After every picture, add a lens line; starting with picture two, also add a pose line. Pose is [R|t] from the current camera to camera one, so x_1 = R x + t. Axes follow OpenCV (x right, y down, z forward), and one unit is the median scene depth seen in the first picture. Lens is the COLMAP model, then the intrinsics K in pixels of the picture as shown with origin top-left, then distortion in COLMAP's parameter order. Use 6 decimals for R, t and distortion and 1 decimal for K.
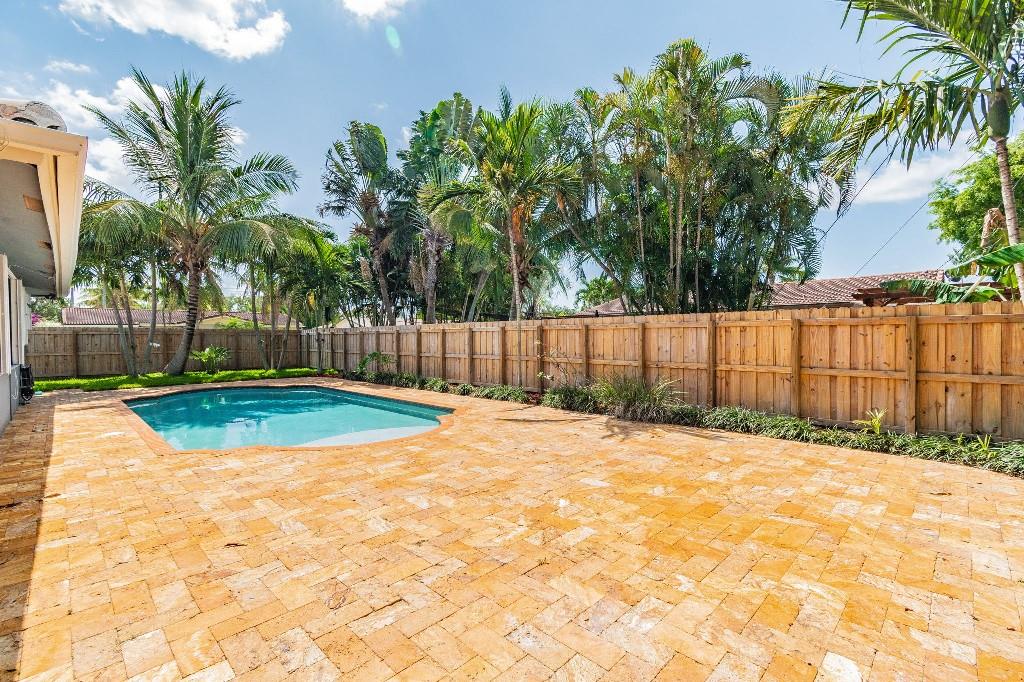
lens RADIAL K [[464.1, 0, 508.0], [0, 464.1, 340.0], [0, 0, 1]] dist [-0.005713, -0.000253]
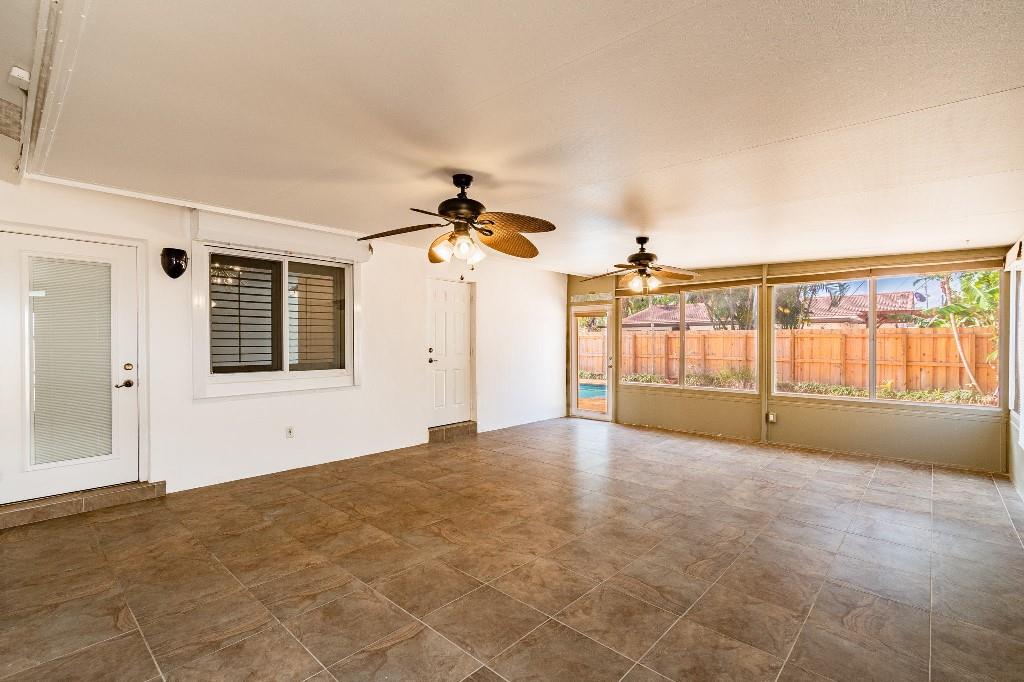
lens RADIAL K [[464.1, 0, 516.4], [0, 464.1, 341.6], [0, 0, 1]] dist [-0.005713, -0.000253]
pose [[0.997869, 0.011361, 0.064251, -0.940324], [-0.011085, 0.999928, -0.004645, 0.010821], [-0.064299, 0.003923, 0.997923, -0.898733]]
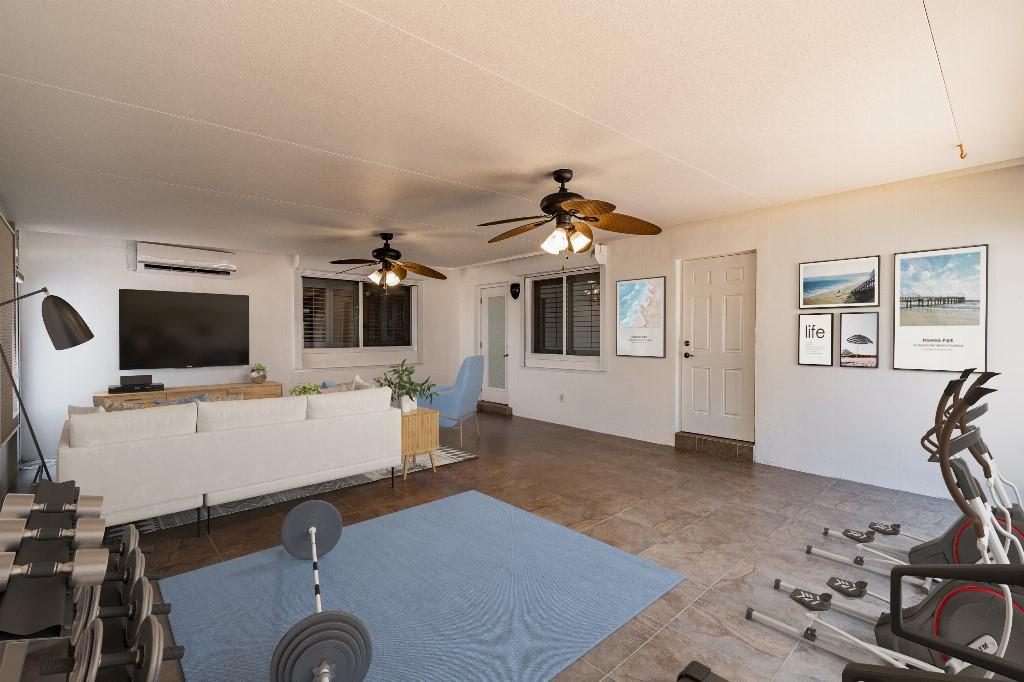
lens RADIAL K [[464.1, 0, 512.4], [0, 464.1, 341.9], [0, 0, 1]] dist [-0.005713, -0.000253]
pose [[-0.033087, 0.018786, -0.999276, 2.322868], [-0.008296, 0.999784, 0.019070, 0.009693], [0.999418, 0.008921, -0.032924, 2.182206]]
